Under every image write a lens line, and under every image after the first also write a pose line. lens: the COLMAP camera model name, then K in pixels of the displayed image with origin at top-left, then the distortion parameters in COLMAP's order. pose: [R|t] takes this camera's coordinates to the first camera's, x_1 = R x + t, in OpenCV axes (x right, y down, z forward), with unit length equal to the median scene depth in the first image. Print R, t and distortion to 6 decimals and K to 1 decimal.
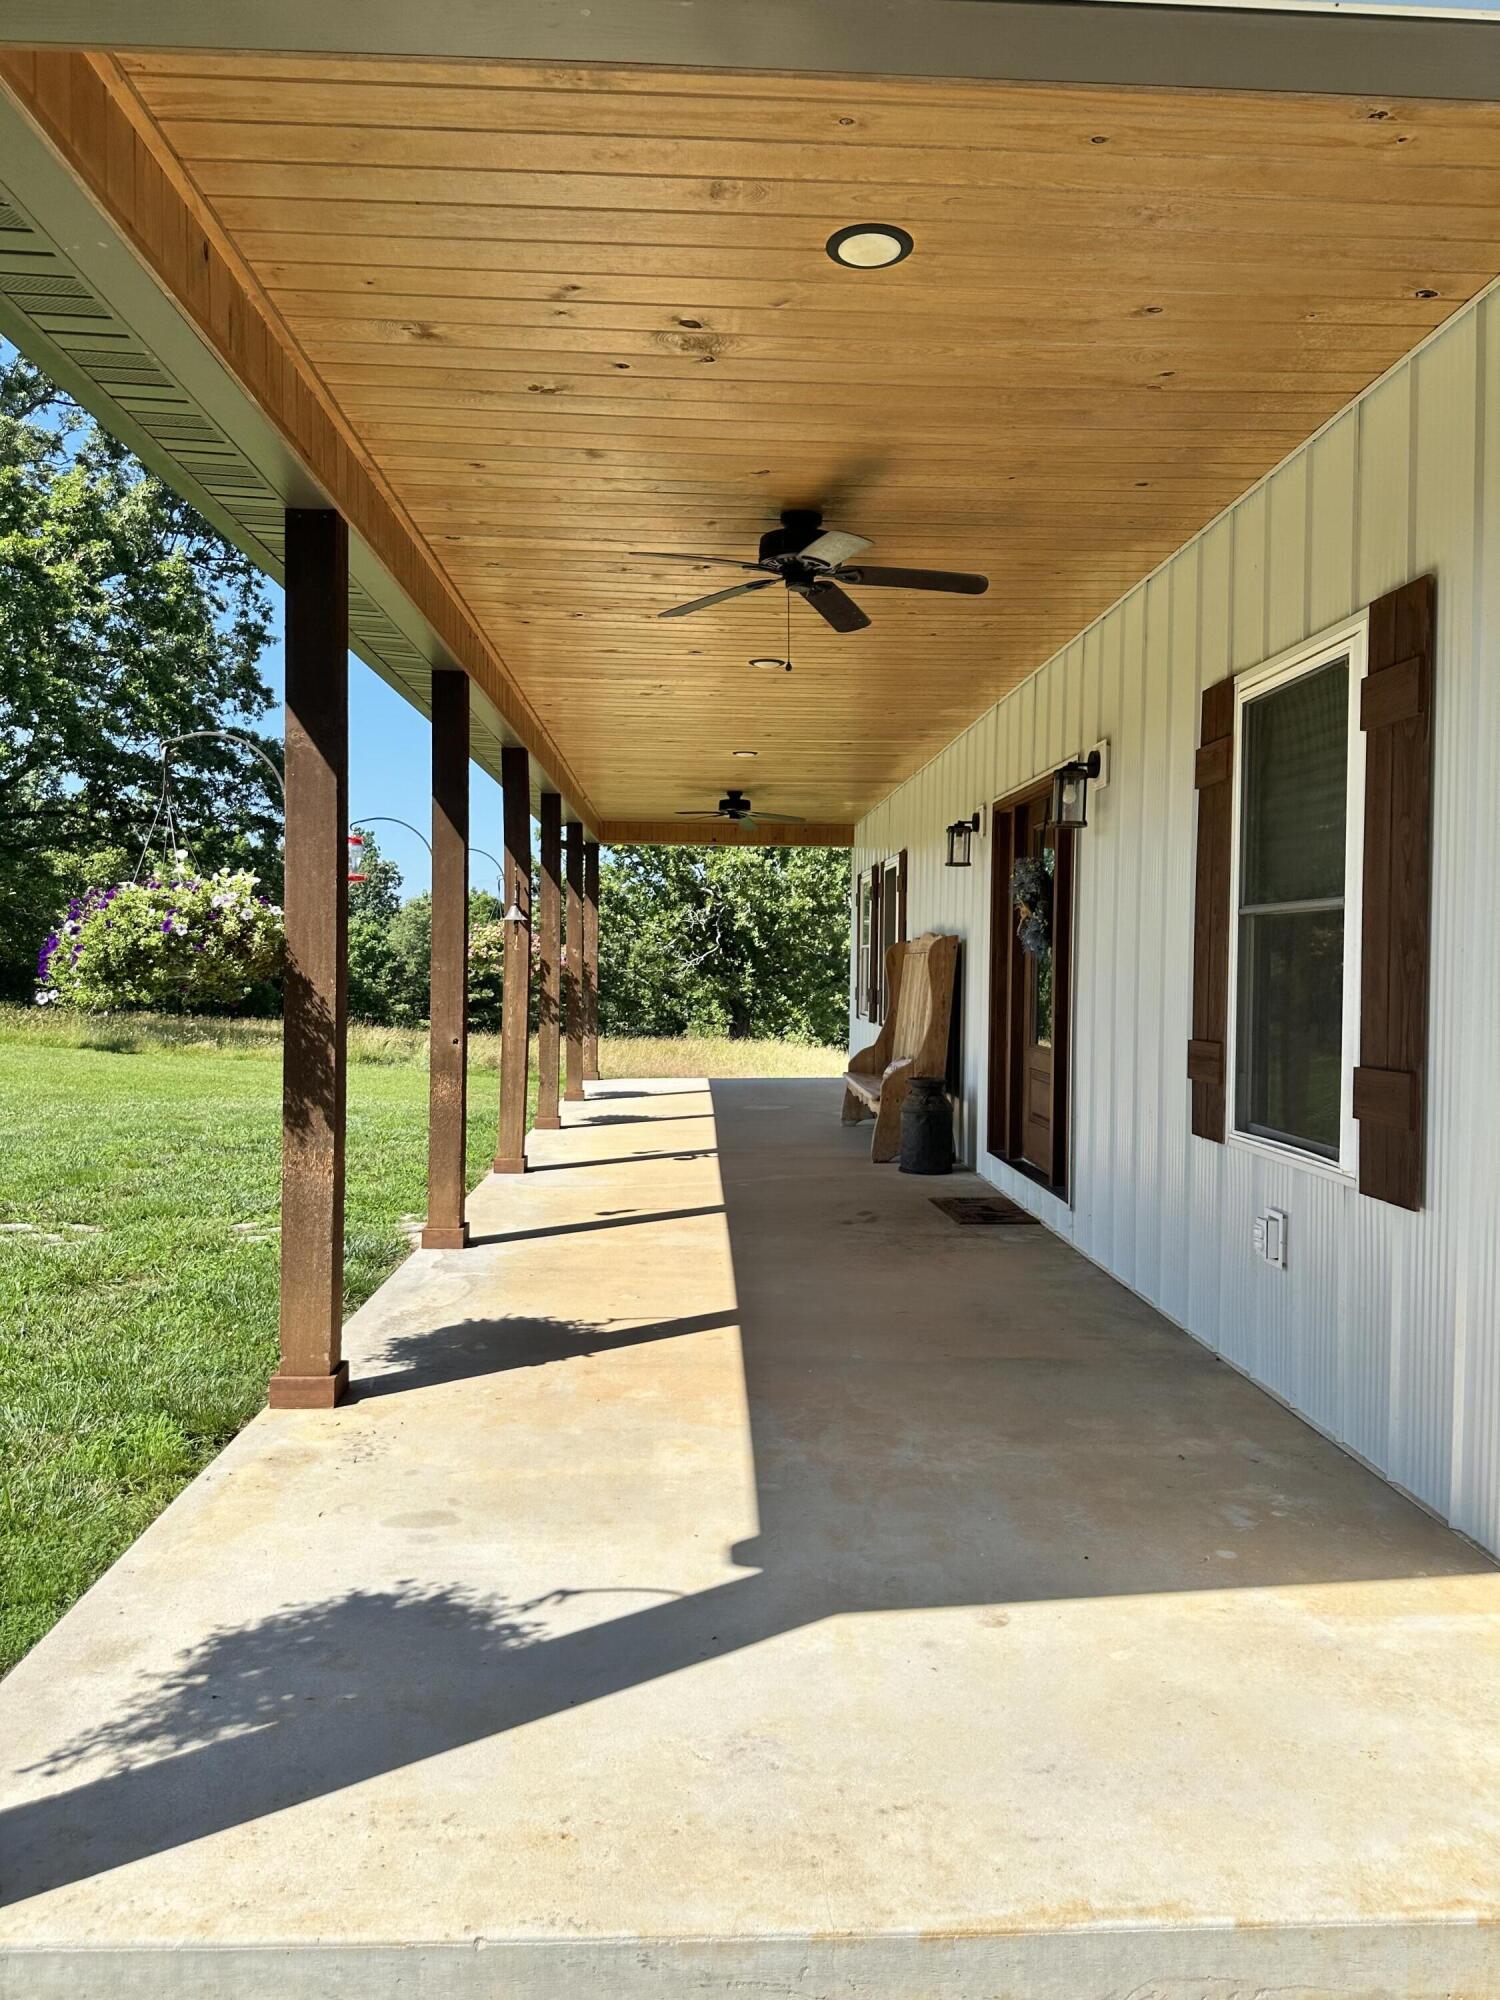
lens RADIAL K [[1396.6, 0, 748.8], [0, 1396.6, 1017.3], [0, 0, 1]] dist [0.074858, -0.097035]
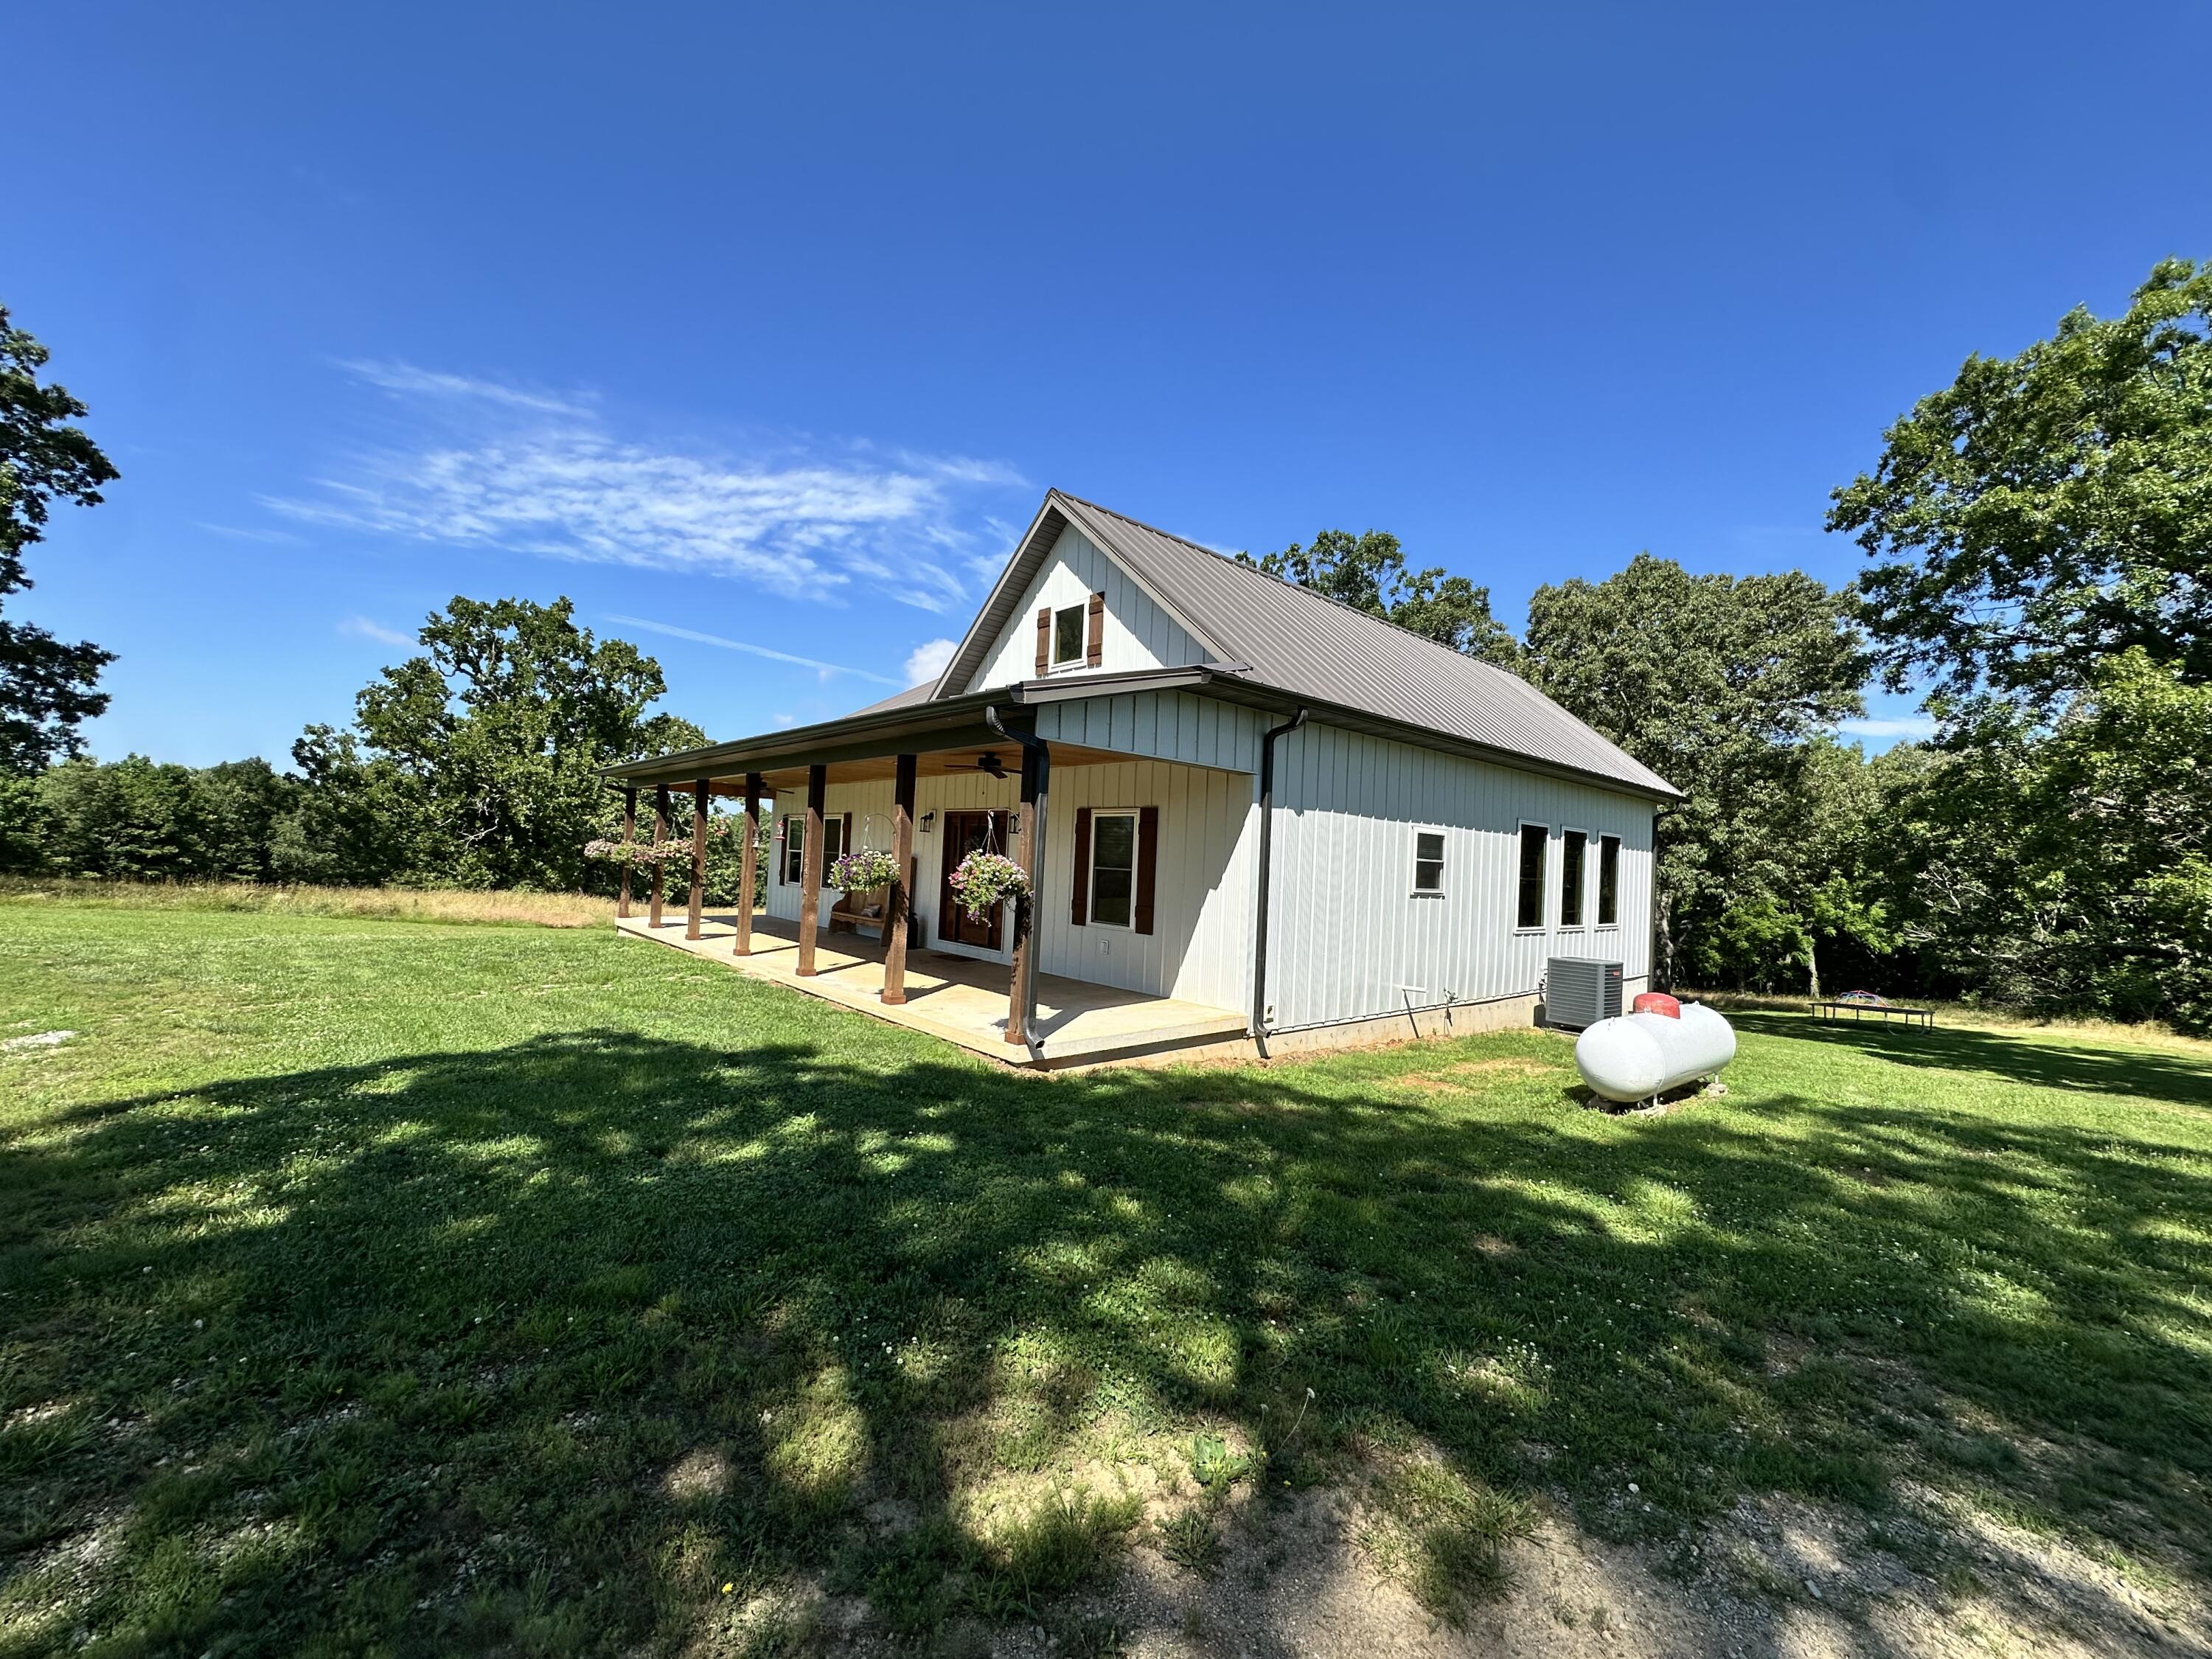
lens RADIAL K [[880.1, 0, 1106.0], [0, 880.1, 829.5], [0, 0, 1]] dist [-0.003104, 0.000636]
pose [[0.770617, 0.046238, 0.635618, -1.443893], [-0.012803, 0.998286, -0.057098, -0.046116], [-0.637169, 0.035863, 0.769889, -1.137823]]
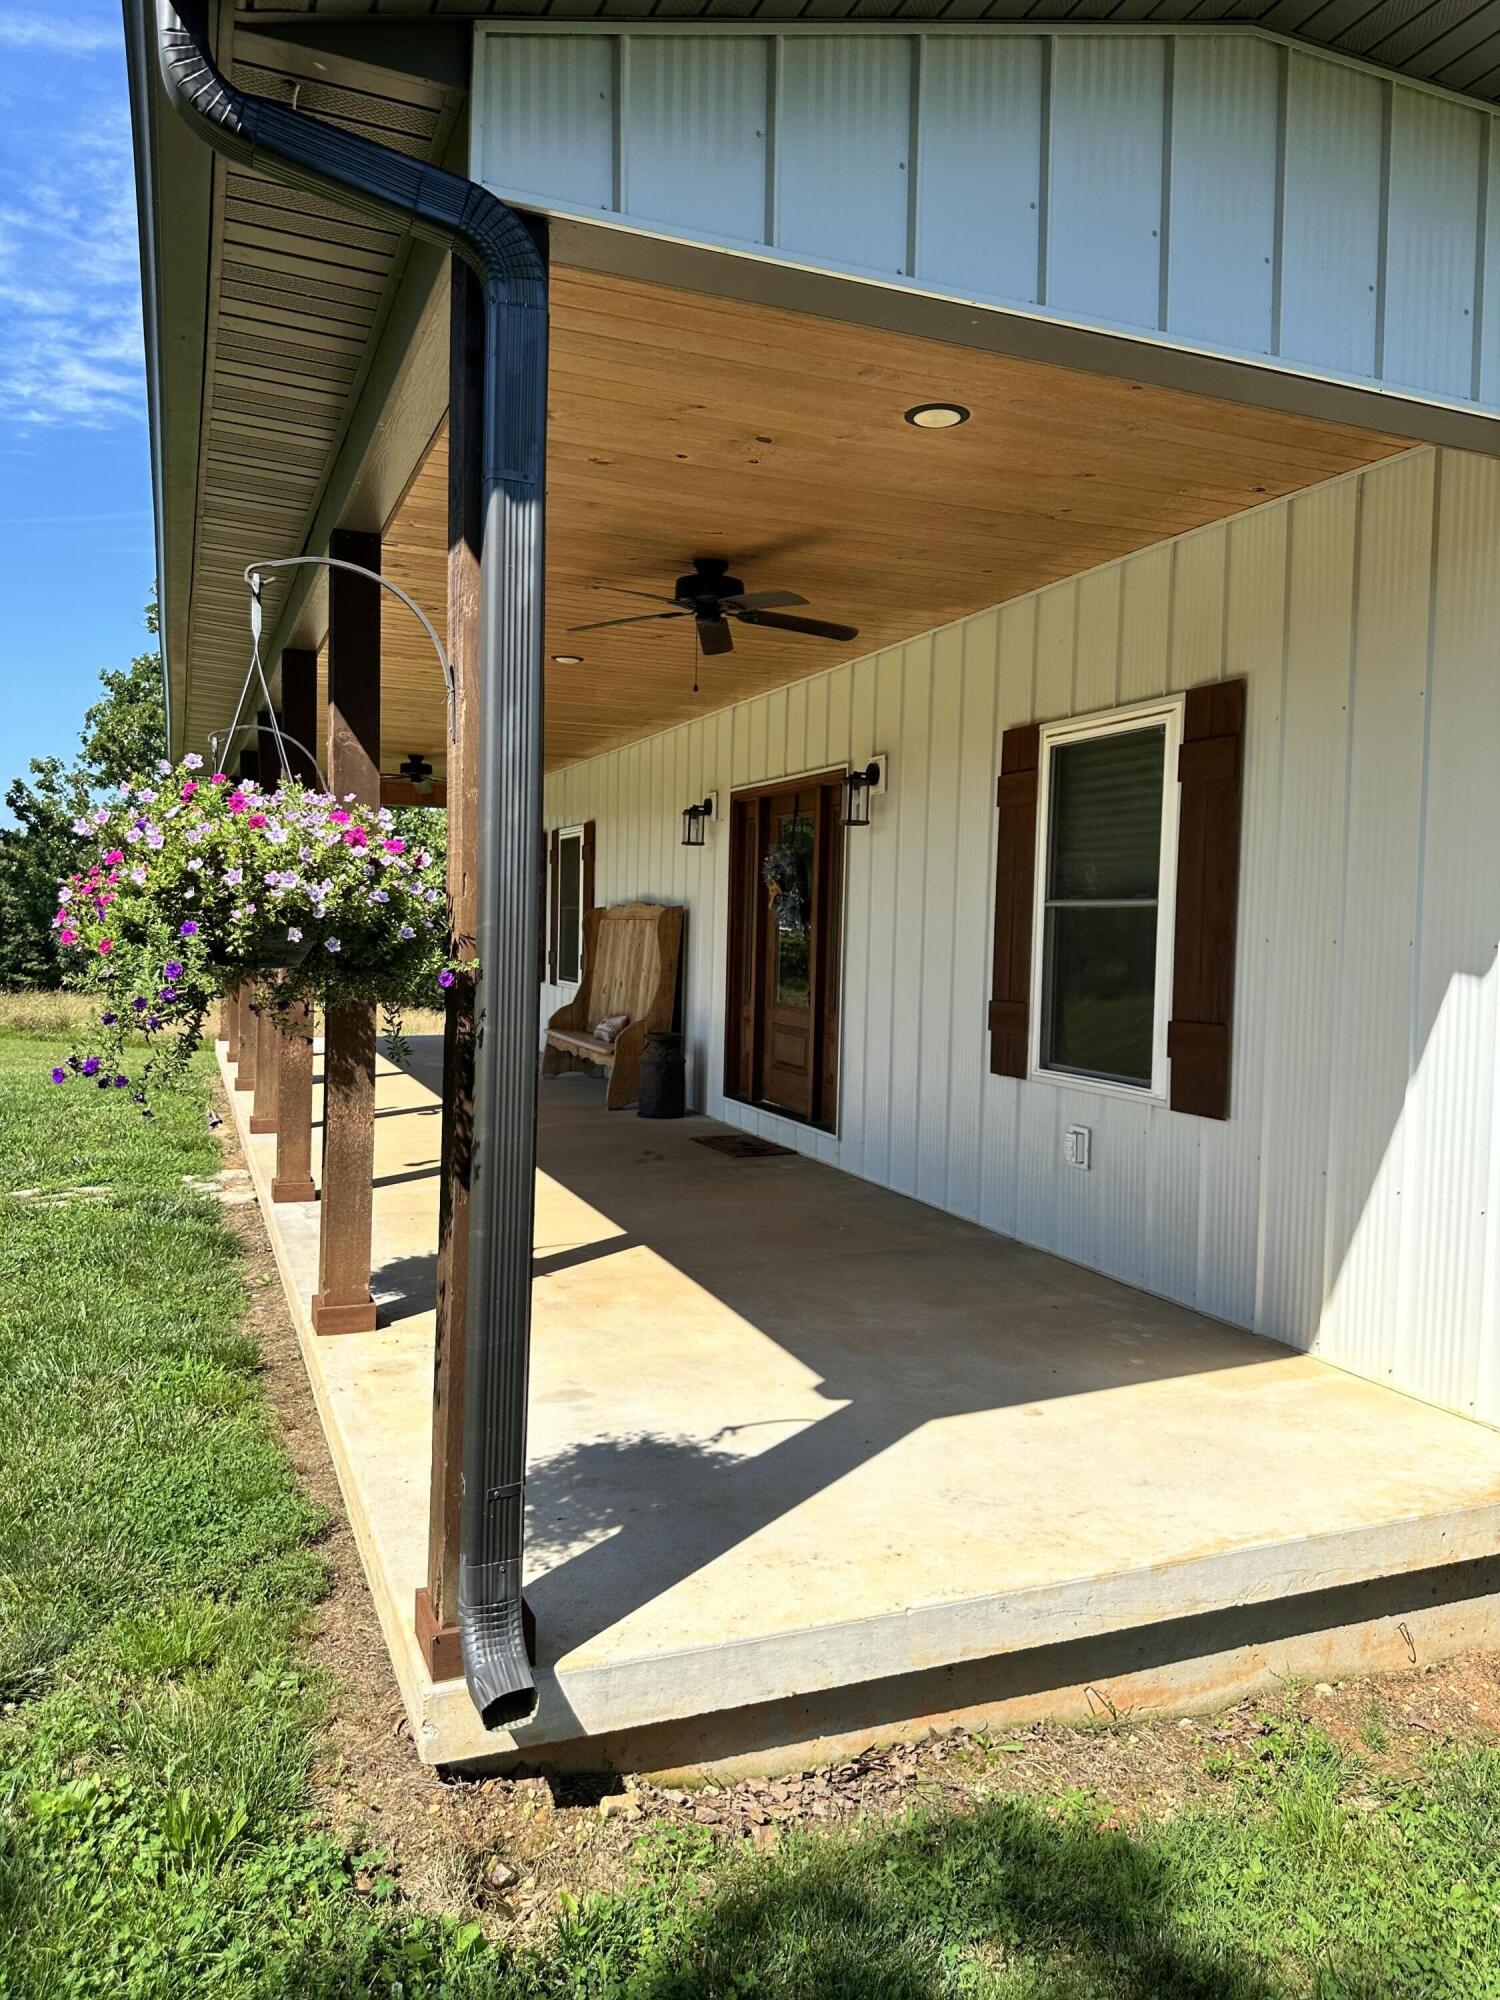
lens RADIAL K [[1384.3, 0, 736.9], [0, 1384.3, 1008.0], [0, 0, 1]] dist [0.190649, -0.390135]
pose [[0.943736, -0.008121, 0.330601, -0.419839], [-0.000667, 0.999650, 0.026459, -0.013739], [-0.330700, -0.025191, 0.943400, -0.170079]]
